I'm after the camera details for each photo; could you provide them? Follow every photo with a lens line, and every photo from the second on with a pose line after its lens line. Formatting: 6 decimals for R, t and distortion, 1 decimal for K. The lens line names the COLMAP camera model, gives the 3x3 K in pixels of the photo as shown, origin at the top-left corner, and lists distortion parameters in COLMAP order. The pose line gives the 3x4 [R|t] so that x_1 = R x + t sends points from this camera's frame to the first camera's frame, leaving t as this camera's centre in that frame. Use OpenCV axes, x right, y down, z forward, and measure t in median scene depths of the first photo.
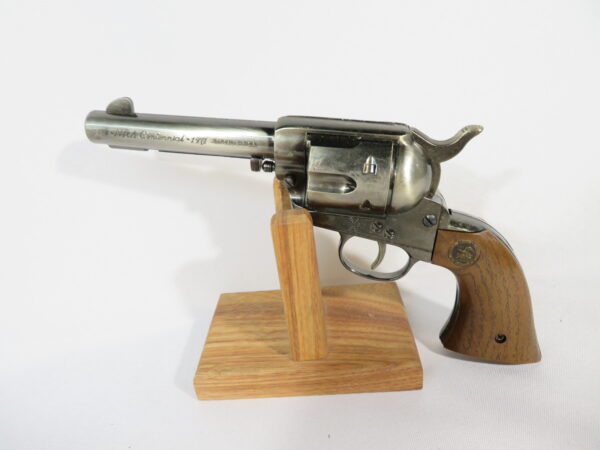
lens RADIAL K [[442.4, 0, 301.0], [0, 442.4, 222.6], [0, 0, 1]] dist [0.003580, 0.000482]
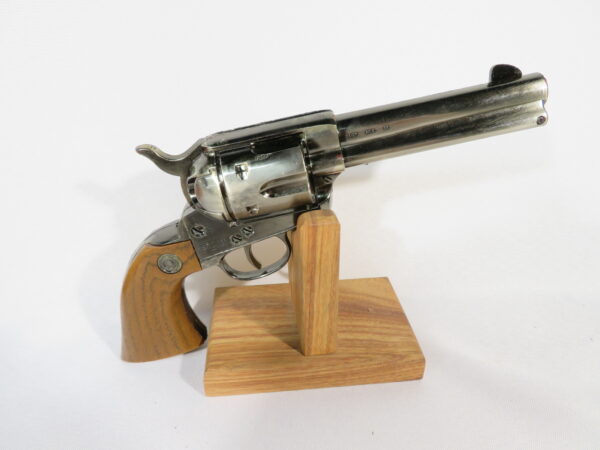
lens RADIAL K [[442.4, 0, 301.0], [0, 442.4, 222.6], [0, 0, 1]] dist [0.003580, 0.000482]
pose [[0.986480, 0.025794, 0.161839, -0.199276], [-0.031845, 0.998883, 0.034906, -0.031547], [-0.160757, -0.039588, 0.986200, 0.001093]]
